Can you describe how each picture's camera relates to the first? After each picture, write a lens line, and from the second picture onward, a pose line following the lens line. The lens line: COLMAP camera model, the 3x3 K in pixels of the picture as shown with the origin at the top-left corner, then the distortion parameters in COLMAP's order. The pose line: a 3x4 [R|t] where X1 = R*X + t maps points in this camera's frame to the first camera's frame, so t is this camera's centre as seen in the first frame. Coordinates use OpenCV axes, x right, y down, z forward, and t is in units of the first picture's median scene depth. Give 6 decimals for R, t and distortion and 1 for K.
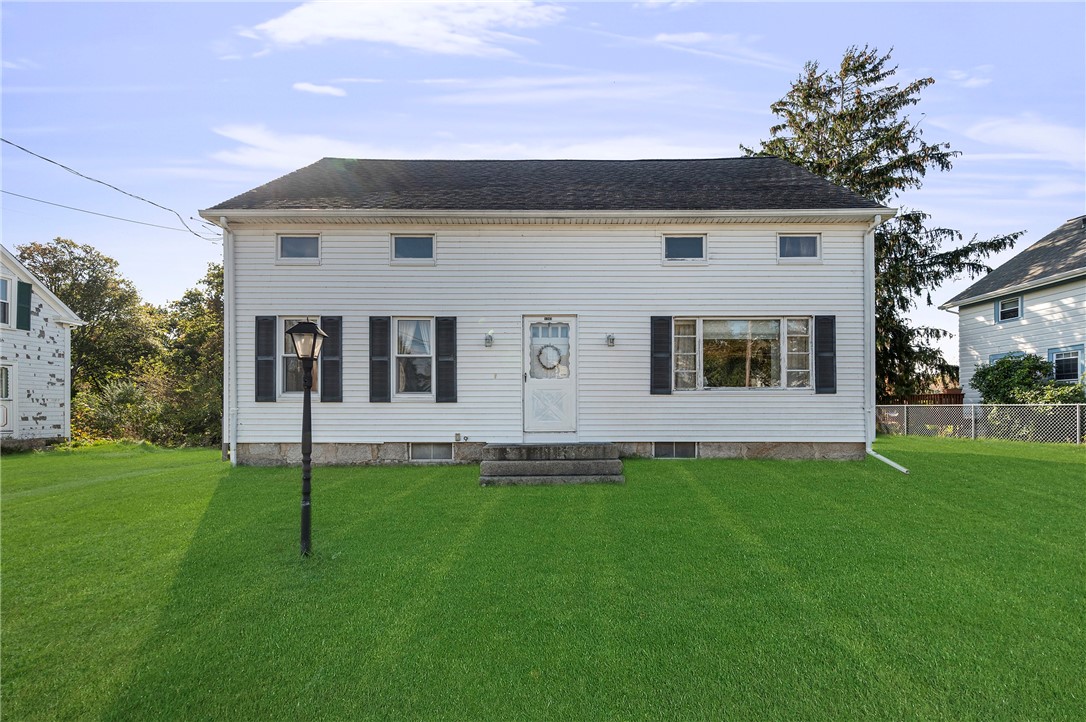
lens RADIAL K [[430.0, 0, 544.5], [0, 430.0, 405.9], [0, 0, 1]] dist [-0.001293, 0.000167]
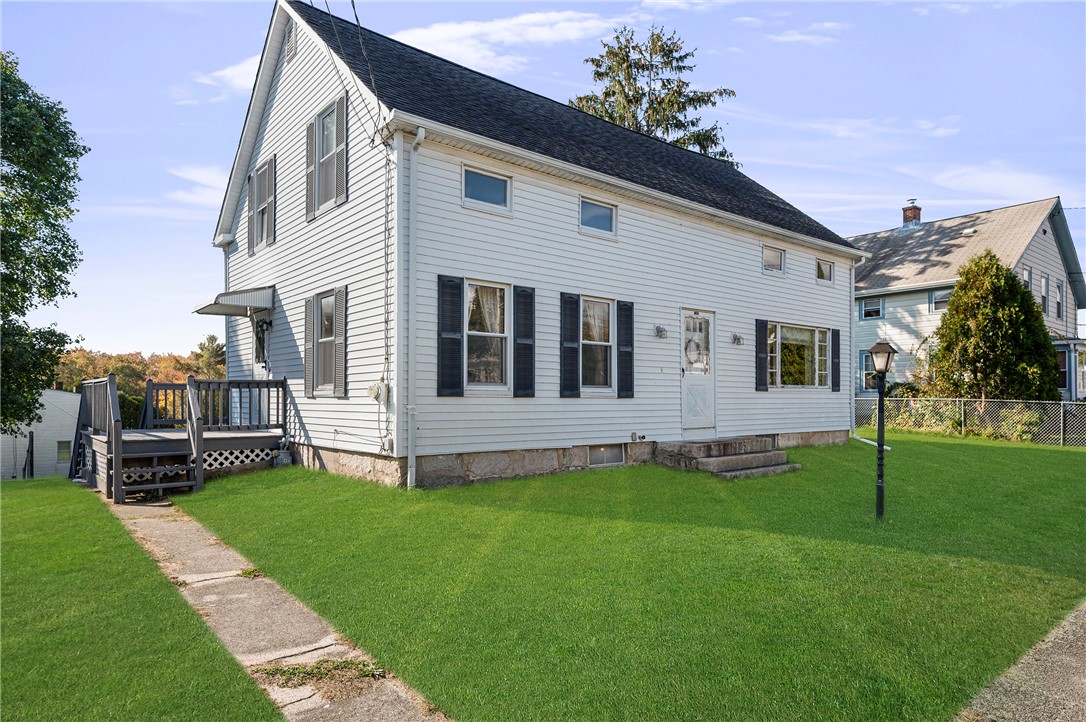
lens RADIAL K [[662.9, 0, 556.3], [0, 662.9, 395.5], [0, 0, 1]] dist [-0.006392, -0.001388]
pose [[0.765360, 0.004676, 0.643586, -1.215128], [-0.003828, 0.999989, -0.002713, -0.008989], [-0.643591, -0.000388, 0.765369, 0.043966]]
